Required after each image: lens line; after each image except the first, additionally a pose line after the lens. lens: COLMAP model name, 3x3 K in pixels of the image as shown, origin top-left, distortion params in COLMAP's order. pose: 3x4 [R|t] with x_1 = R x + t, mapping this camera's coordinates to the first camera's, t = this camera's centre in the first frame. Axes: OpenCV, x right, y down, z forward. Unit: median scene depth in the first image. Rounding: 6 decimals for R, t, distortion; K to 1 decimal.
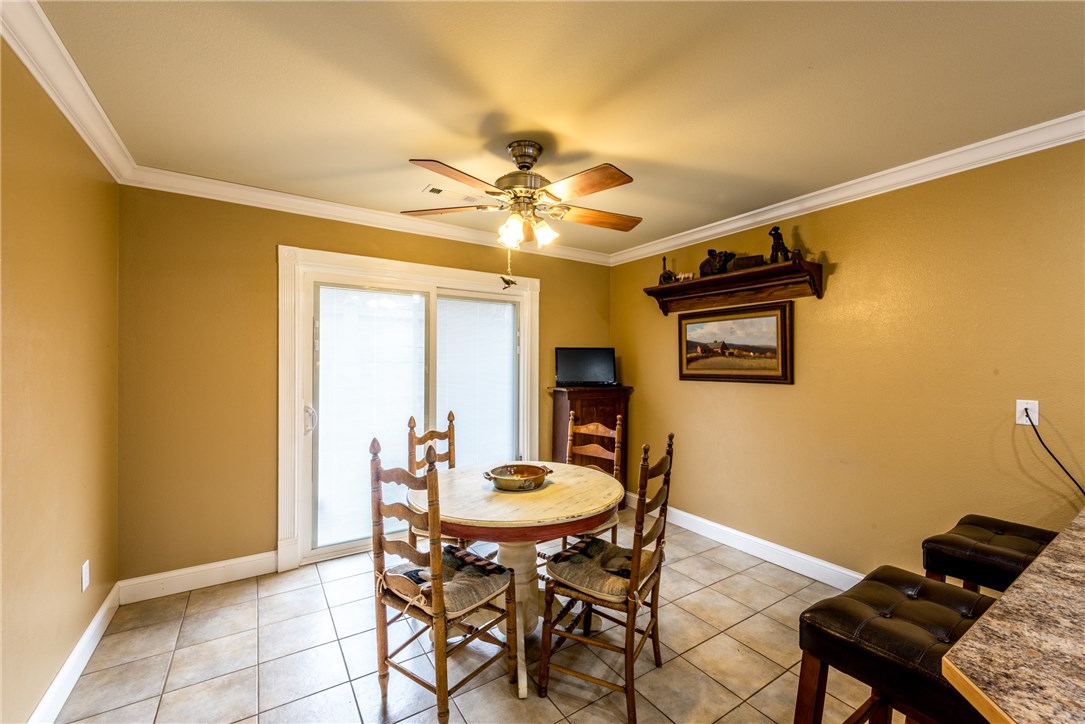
lens RADIAL K [[438.3, 0, 543.0], [0, 438.3, 364.4], [0, 0, 1]] dist [0.007911, -0.000556]
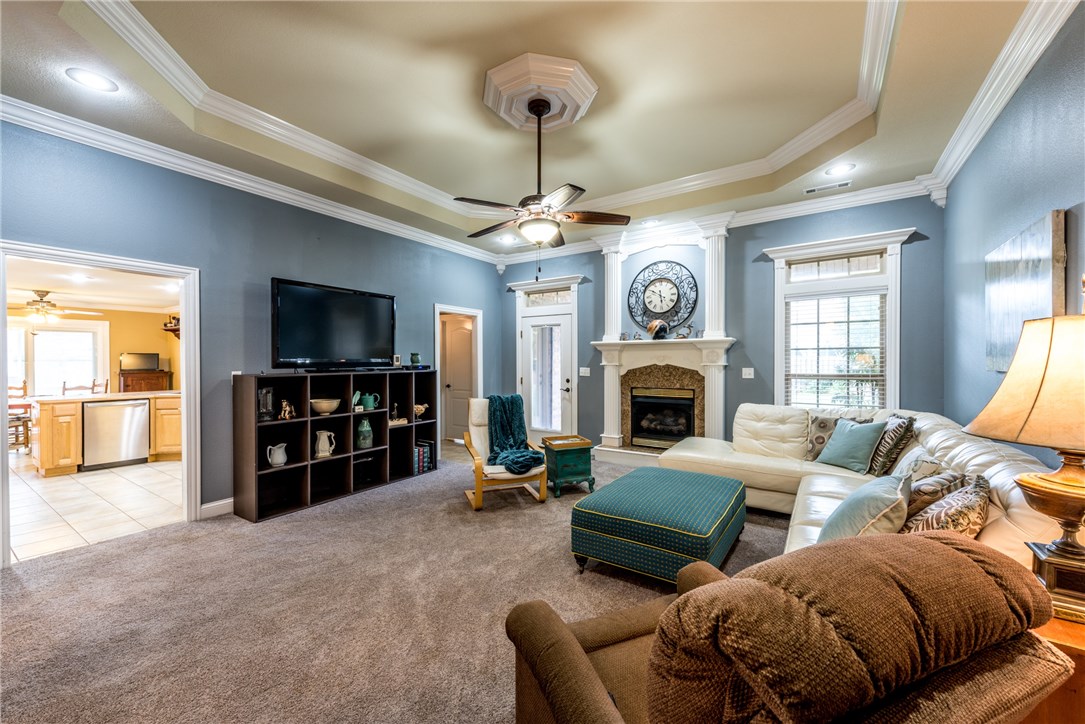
lens RADIAL K [[423.1, 0, 550.3], [0, 423.1, 364.0], [0, 0, 1]] dist [-0.000317, -0.000076]
pose [[0.912611, -0.010642, 0.408691, 1.612005], [0.008483, 0.999939, 0.007095, 0.024938], [-0.408742, -0.003008, 0.912645, -2.561529]]
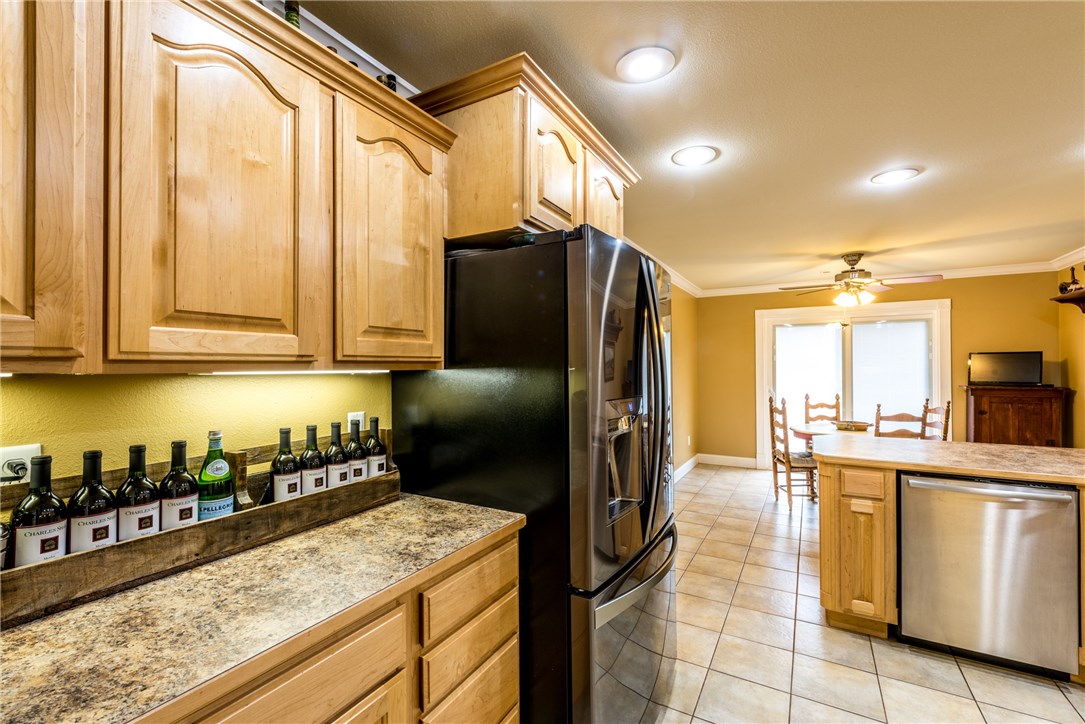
lens RADIAL K [[463.8, 0, 546.8], [0, 463.8, 363.6], [0, 0, 1]] dist [0.001084, -0.001472]
pose [[0.460175, -0.013991, -0.887718, 0.919601], [0.001401, 0.999886, -0.015032, 0.011499], [0.887827, 0.005673, 0.460143, -0.911720]]
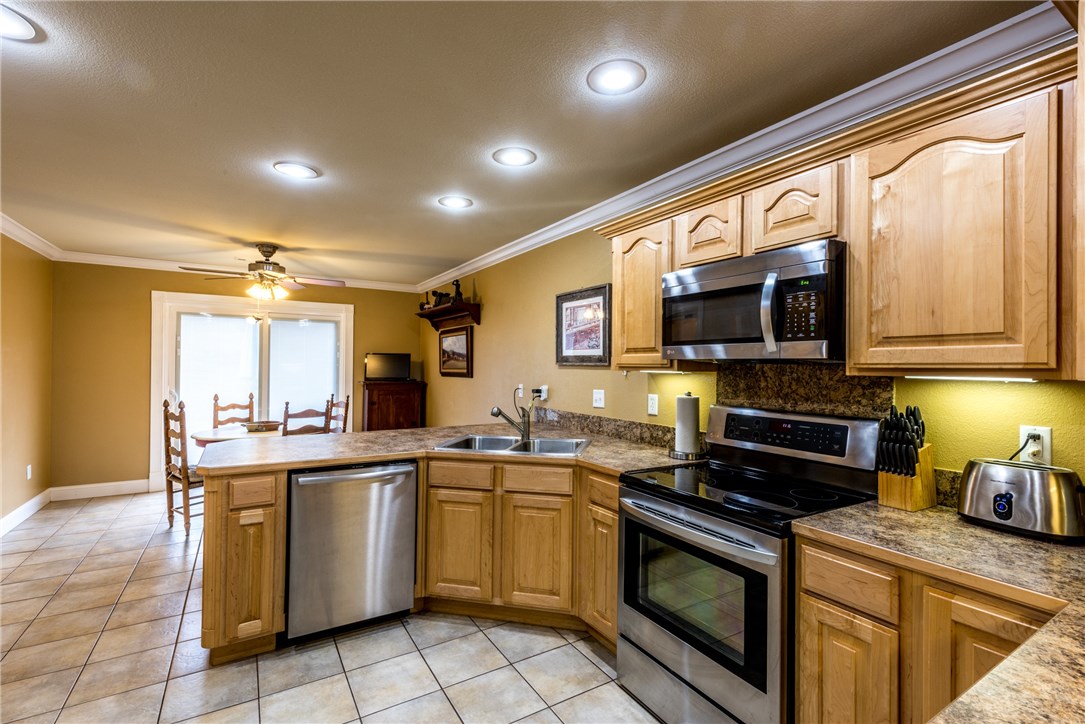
lens RADIAL K [[486.4, 0, 545.8], [0, 486.4, 362.9], [0, 0, 1]] dist [0.006661, -0.001675]
pose [[0.999827, 0.004063, -0.018176, 0.931430], [-0.004269, 0.999927, -0.011309, 0.010928], [0.018128, 0.011385, 0.999771, -0.813492]]
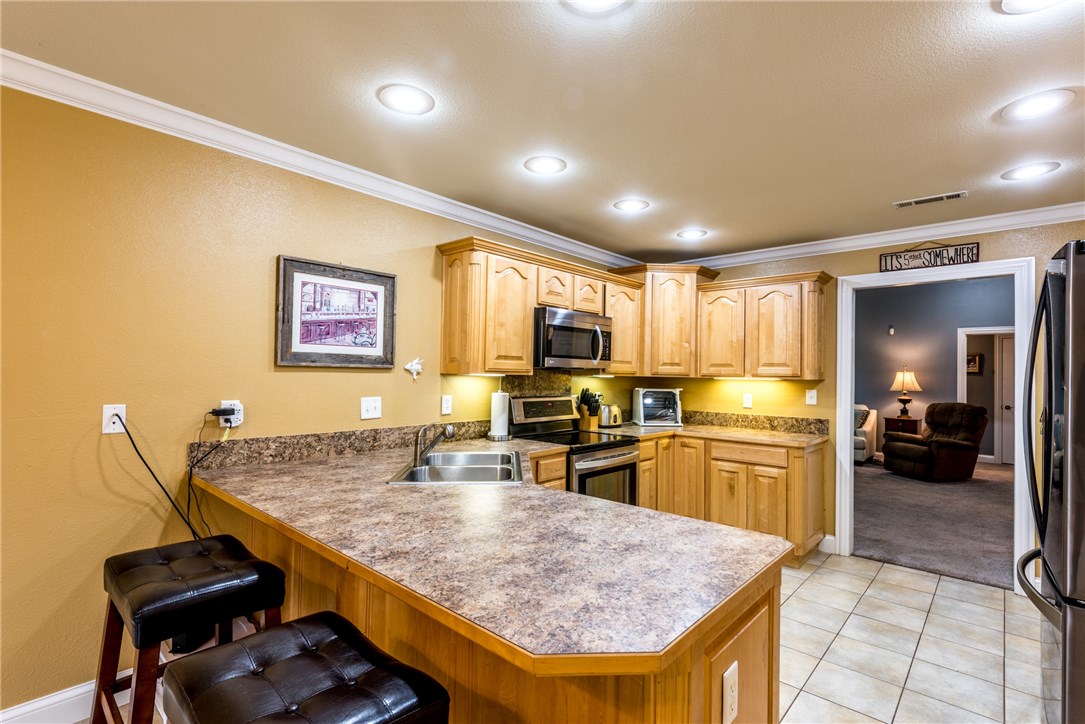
lens RADIAL K [[509.6, 0, 545.0], [0, 509.6, 365.2], [0, 0, 1]] dist [0.005053, 0.000459]
pose [[-0.262358, 0.001597, 0.964969, -0.060770], [-0.014635, 0.999877, -0.005634, -0.001365], [-0.964860, -0.015600, -0.262302, 0.326925]]
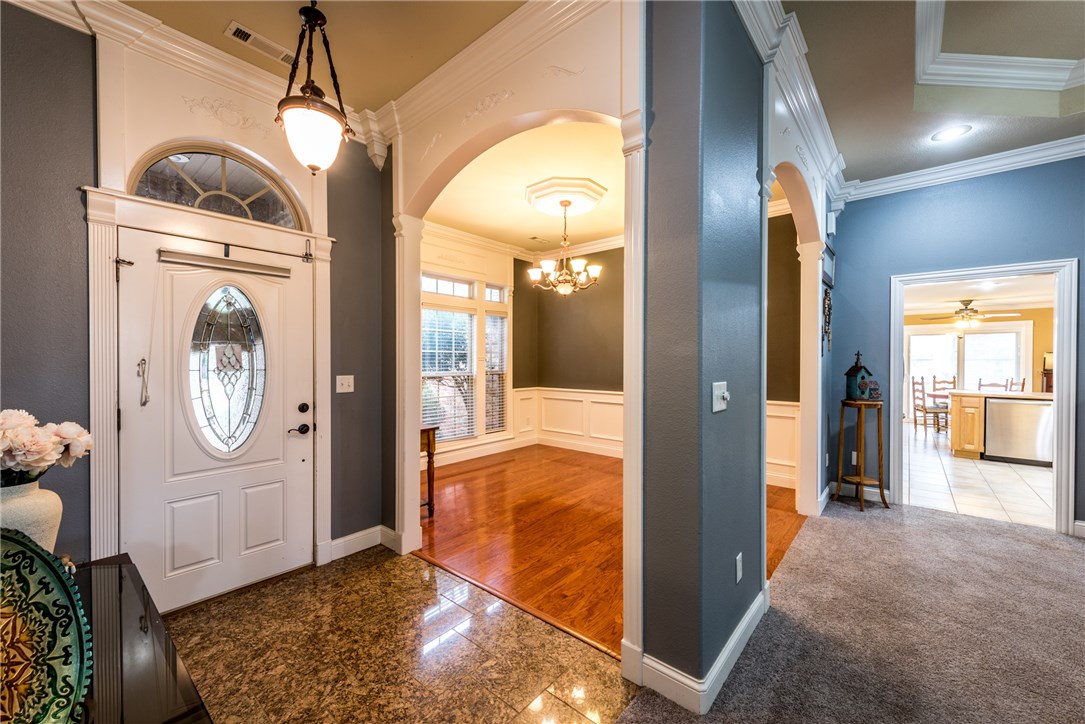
lens RADIAL K [[423.1, 0, 540.7], [0, 423.1, 363.9], [0, 0, 1]] dist [-0.000317, -0.000076]
pose [[0.277144, 0.004364, -0.960819, 1.883090], [-0.004363, 0.999985, 0.003283, 0.028077], [0.960819, 0.003282, 0.277159, -2.691779]]
